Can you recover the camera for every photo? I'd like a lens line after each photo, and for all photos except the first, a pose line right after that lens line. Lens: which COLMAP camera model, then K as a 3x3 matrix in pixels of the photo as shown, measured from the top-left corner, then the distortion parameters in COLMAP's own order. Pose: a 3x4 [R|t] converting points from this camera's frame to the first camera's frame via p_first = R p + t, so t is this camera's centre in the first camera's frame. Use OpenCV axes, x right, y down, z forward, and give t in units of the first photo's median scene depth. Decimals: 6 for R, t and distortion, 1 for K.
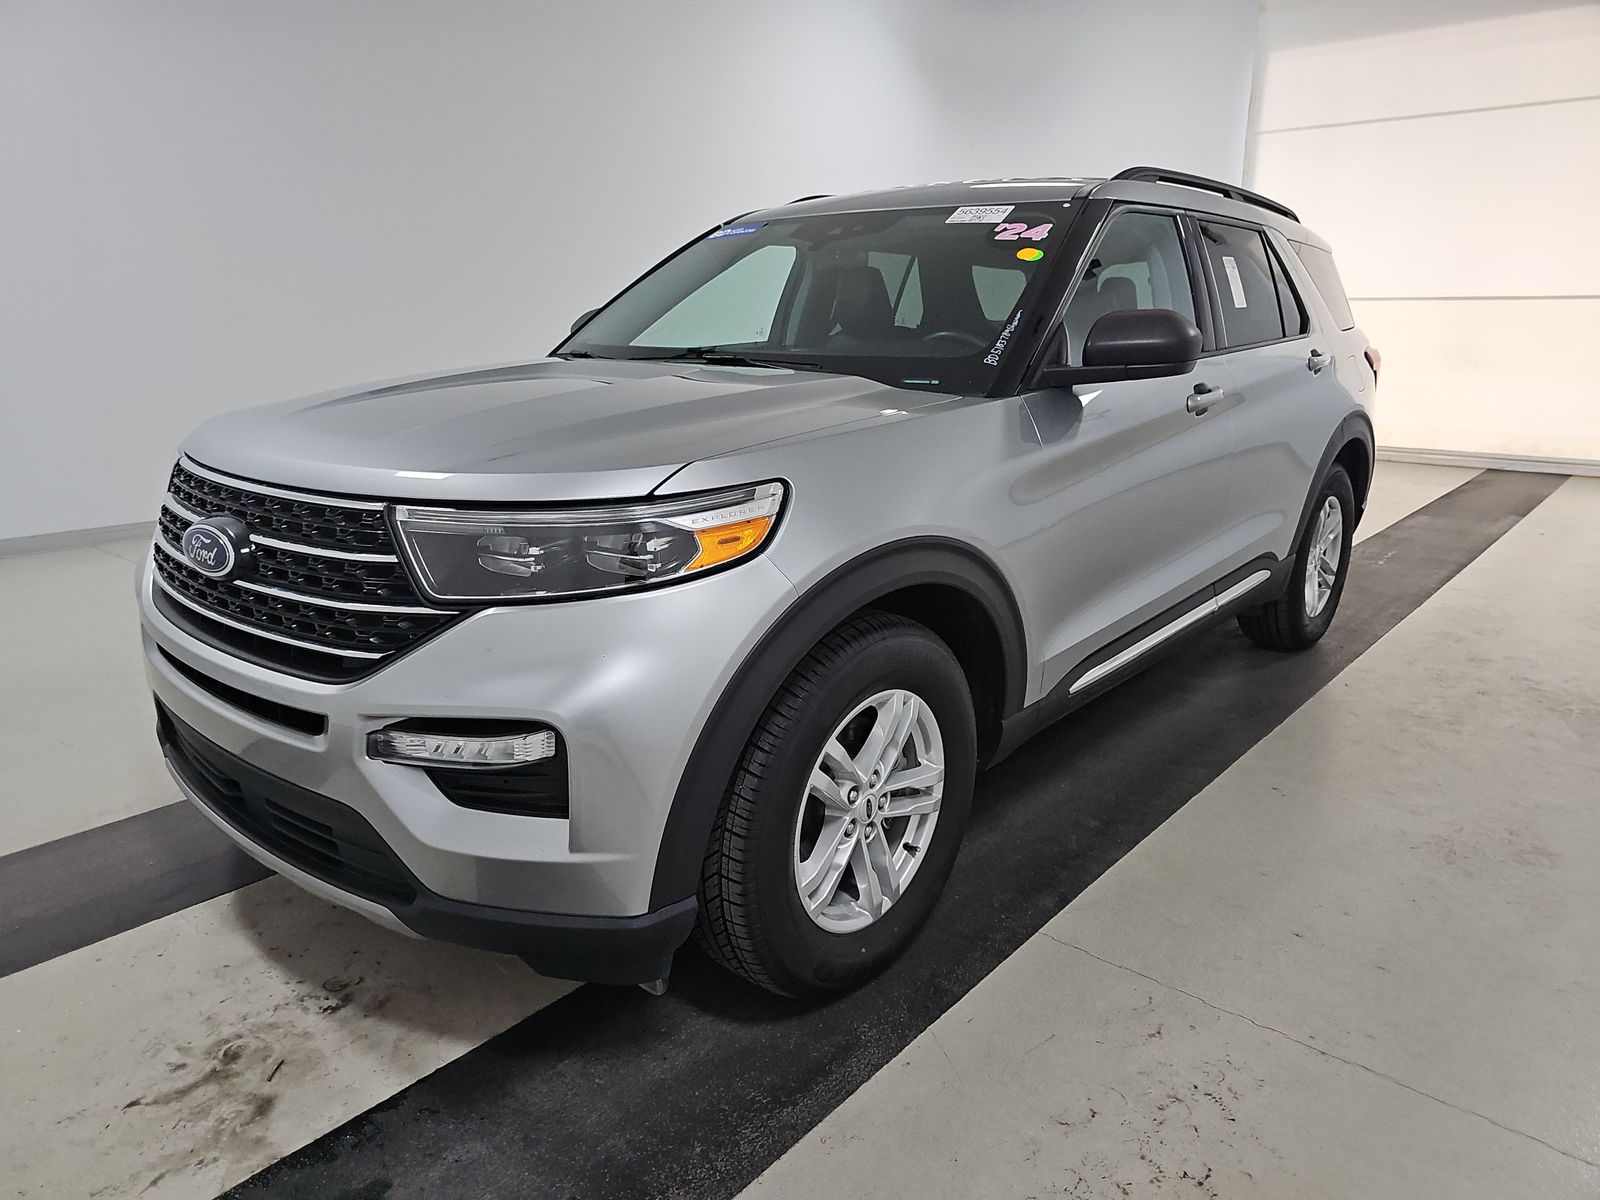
lens RADIAL K [[1049.5, 0, 796.5], [0, 1049.5, 604.6], [0, 0, 1]] dist [0.025818, -0.001521]
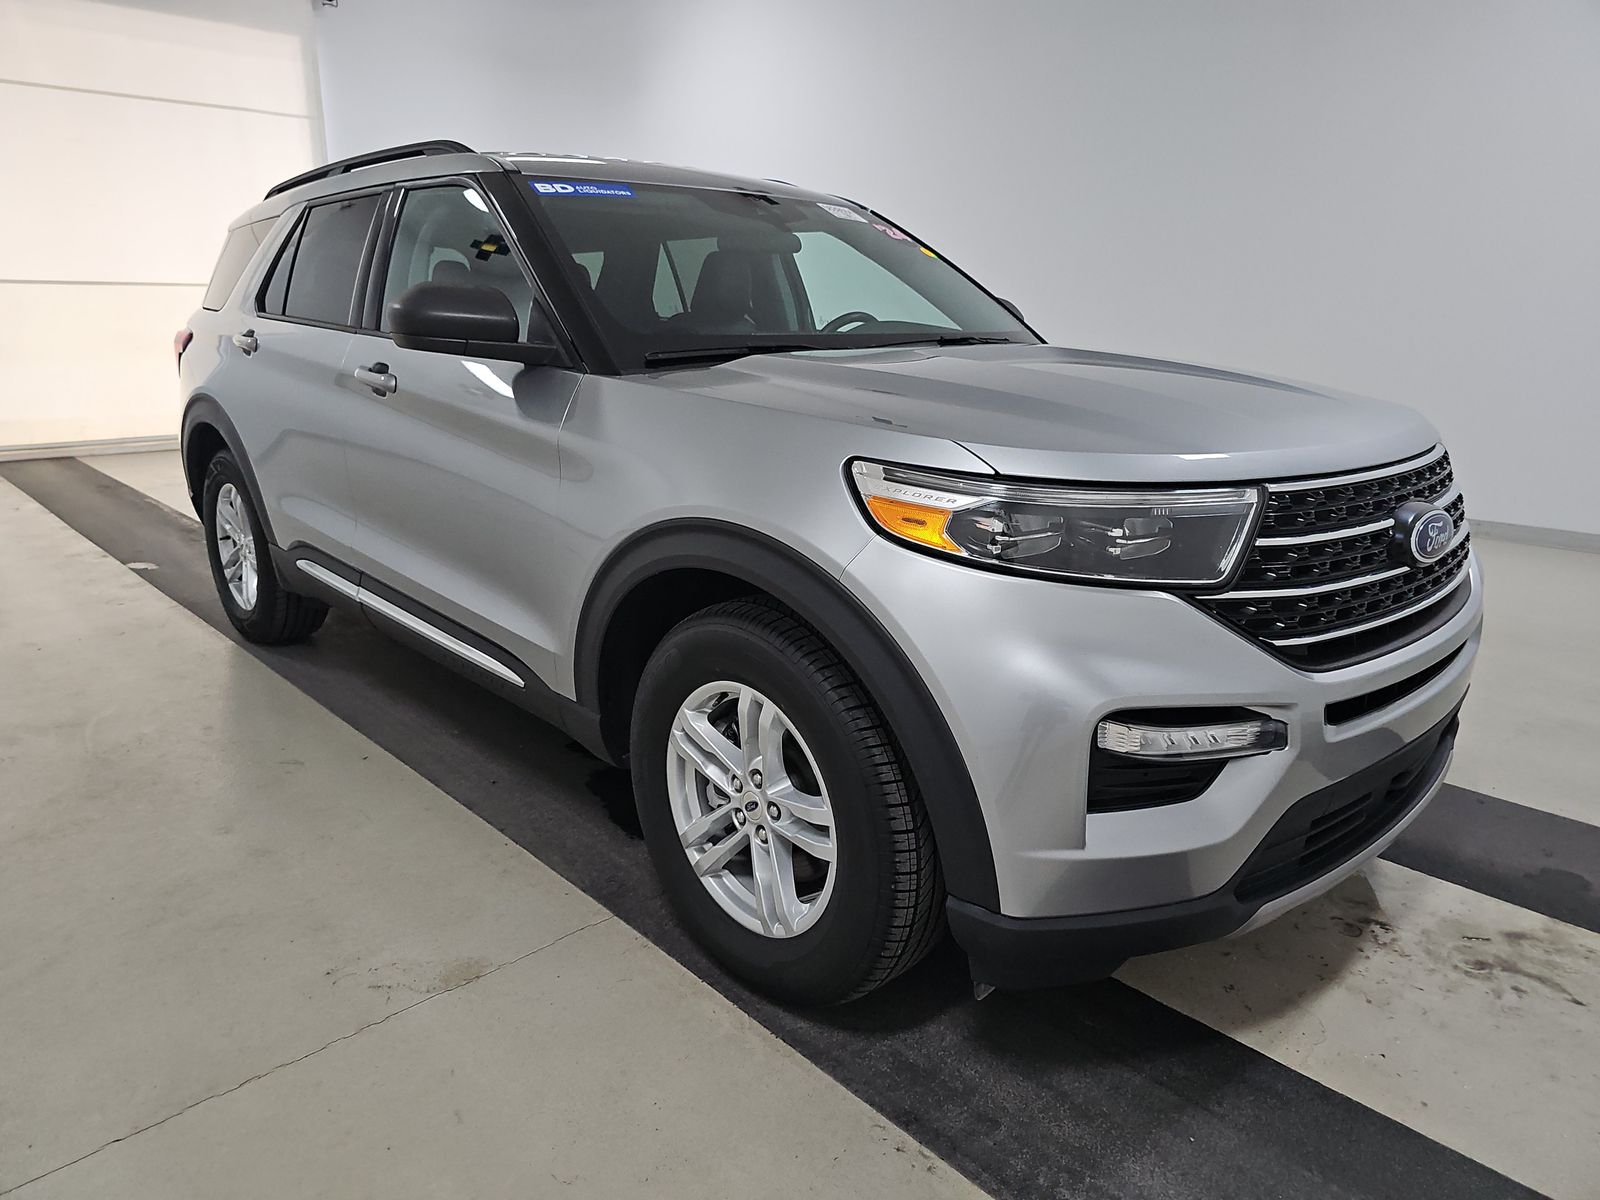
lens RADIAL K [[1049.5, 0, 804.7], [0, 1049.5, 587.5], [0, 0, 1]] dist [0.025818, -0.001521]
pose [[0.103529, -0.253984, 0.961652, -1.559176], [0.256595, 0.940939, 0.220889, -0.368870], [-0.960958, 0.223887, 0.162586, 1.397814]]
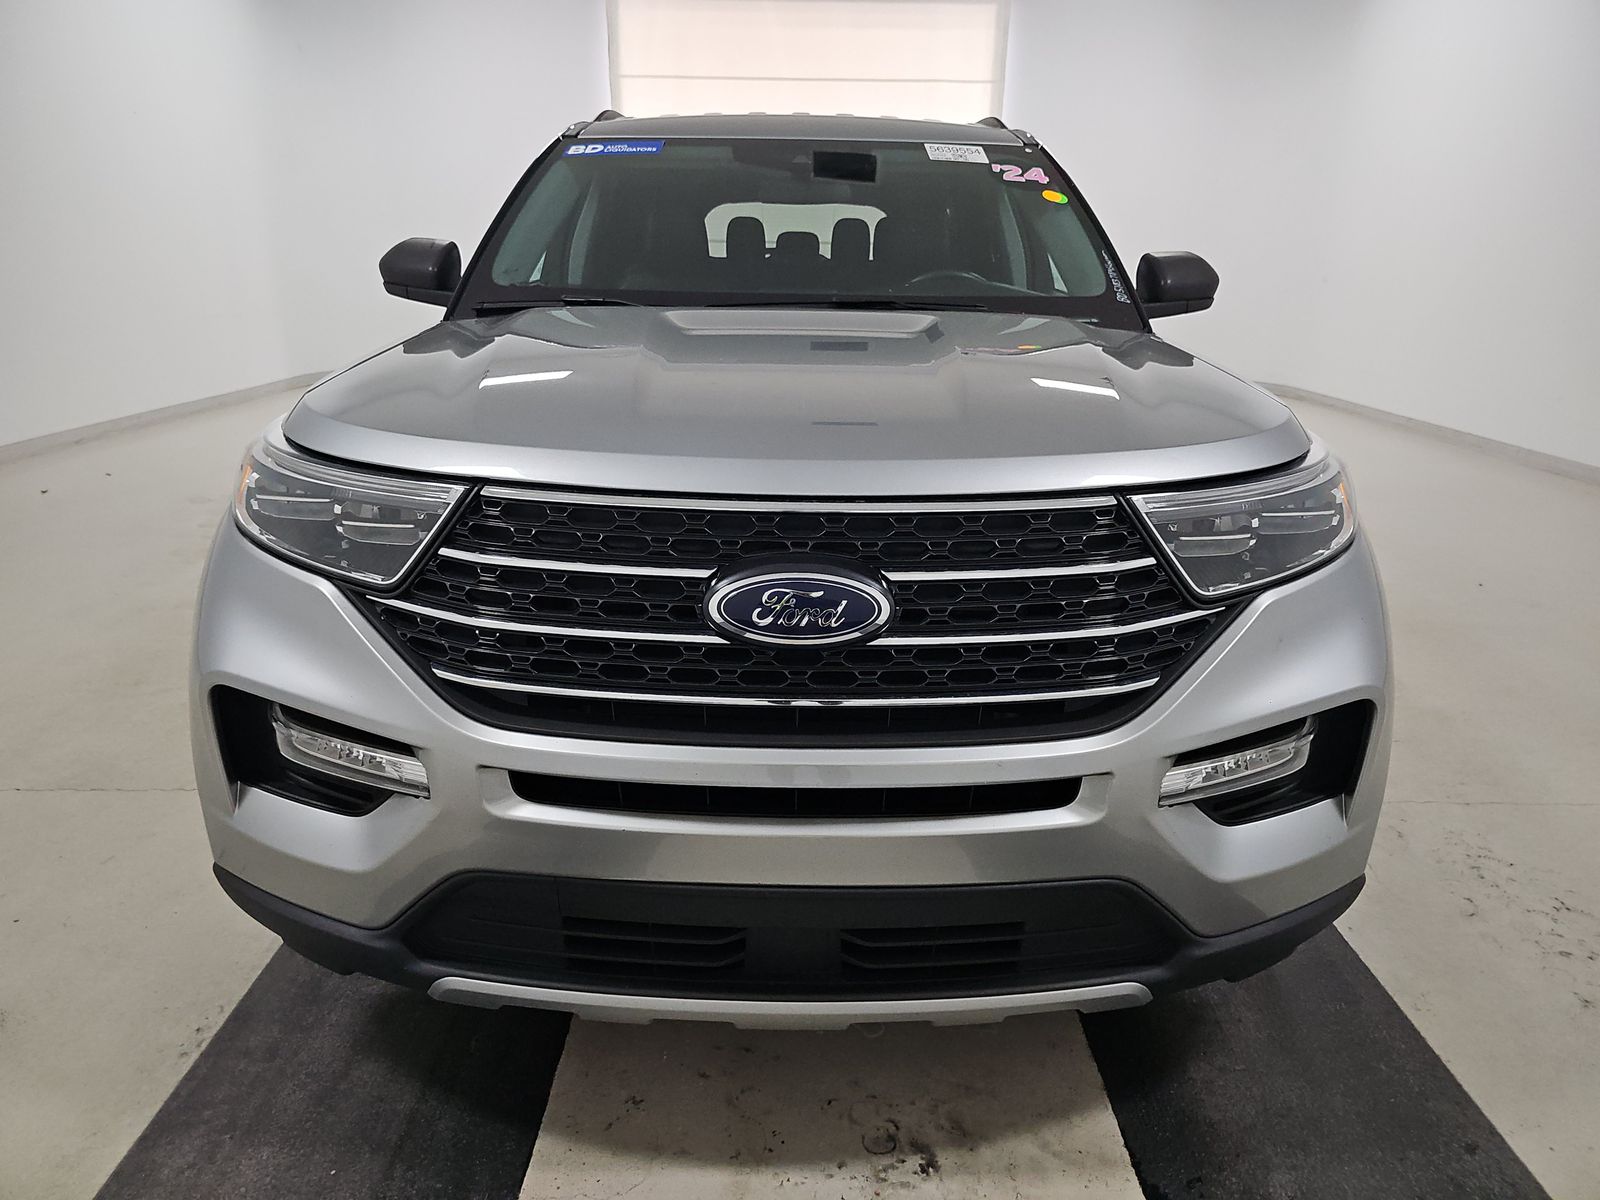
lens RADIAL K [[1049.5, 0, 801.4], [0, 1049.5, 597.9], [0, 0, 1]] dist [0.025818, -0.001521]
pose [[0.751430, -0.194441, 0.630512, -0.965855], [0.162080, 0.980709, 0.109272, -0.129637], [-0.639595, 0.020083, 0.768449, 0.485934]]
